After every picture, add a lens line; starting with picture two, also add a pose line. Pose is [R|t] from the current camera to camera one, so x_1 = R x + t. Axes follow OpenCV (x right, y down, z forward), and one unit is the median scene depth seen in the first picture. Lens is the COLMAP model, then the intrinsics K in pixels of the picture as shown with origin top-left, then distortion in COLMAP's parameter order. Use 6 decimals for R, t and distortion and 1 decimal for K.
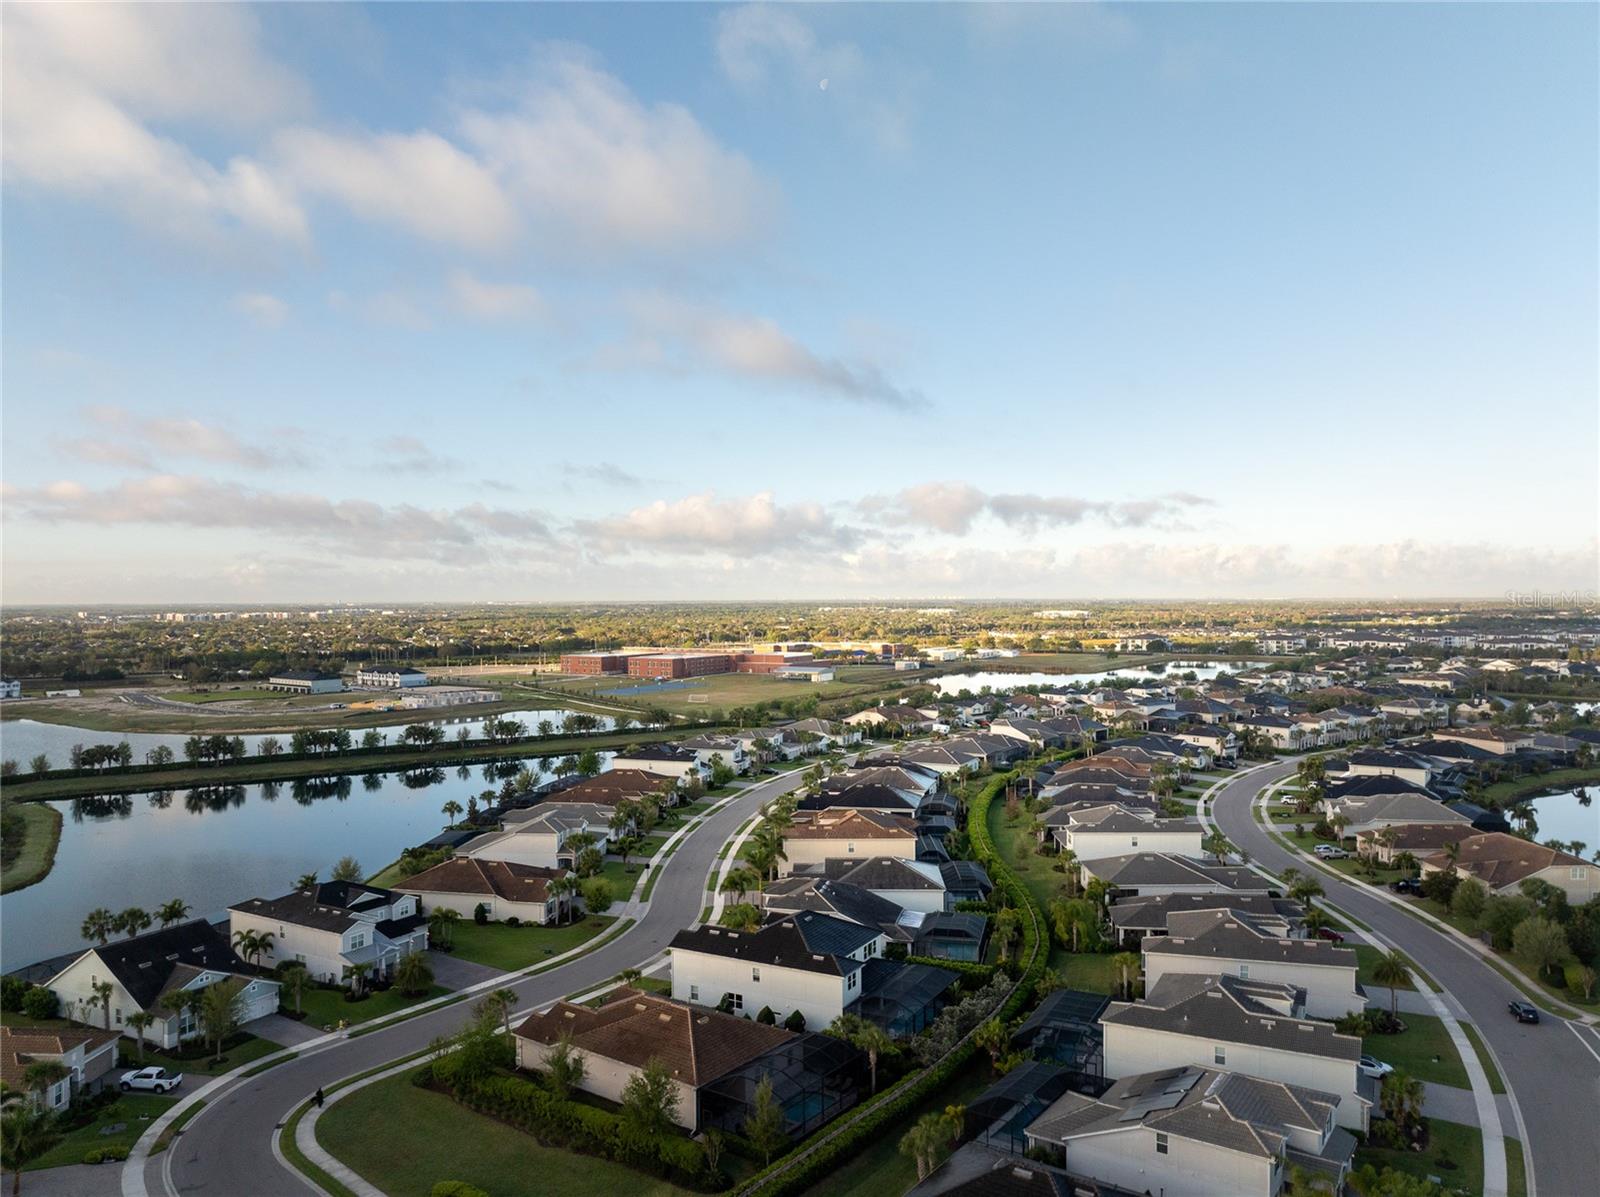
lens RADIAL K [[1131.4, 0, 800.0], [0, 1131.4, 598.5], [0, 0, 1]] dist [-0.059213, 0.032011]
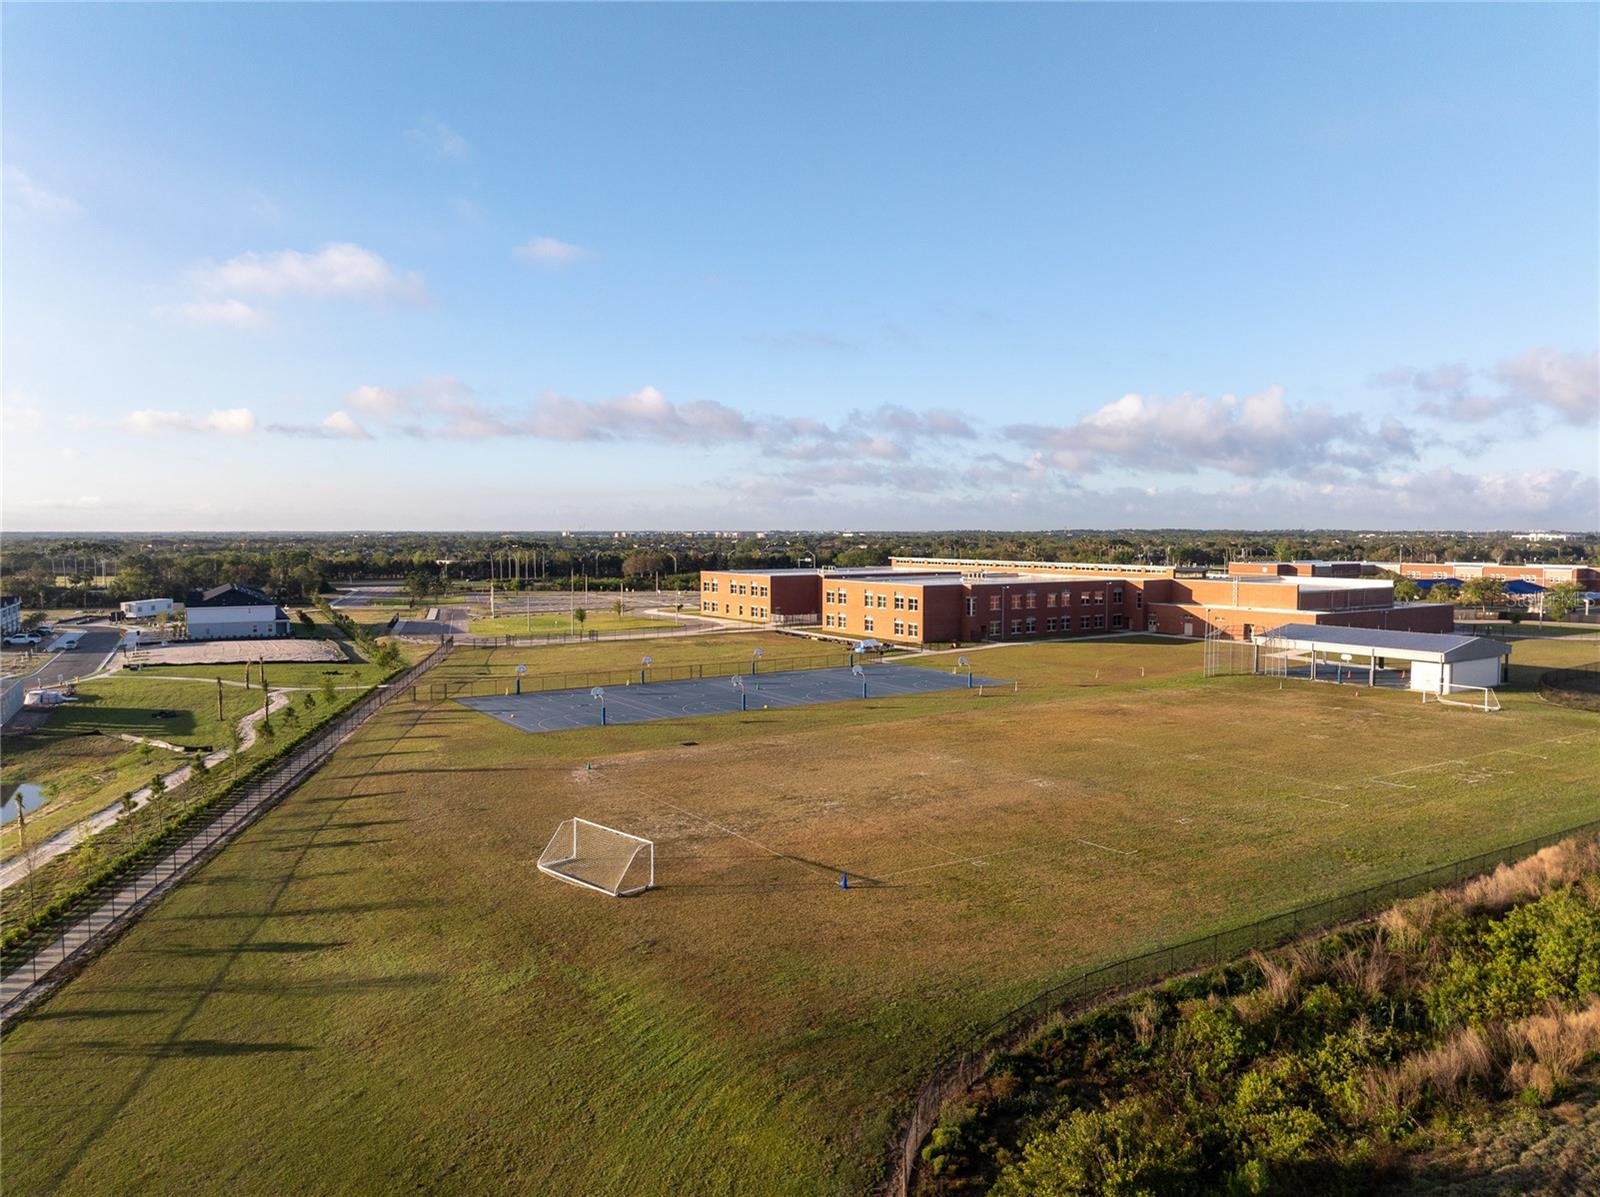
lens RADIAL K [[1131.4, 0, 800.0], [0, 1131.4, 598.5], [0, 0, 1]] dist [-0.059213, 0.032011]
pose [[0.906127, 0.017705, -0.422636, -0.007904], [0.002453, 0.998887, 0.047106, 0.033048], [0.422999, -0.043720, 0.905075, 0.545017]]
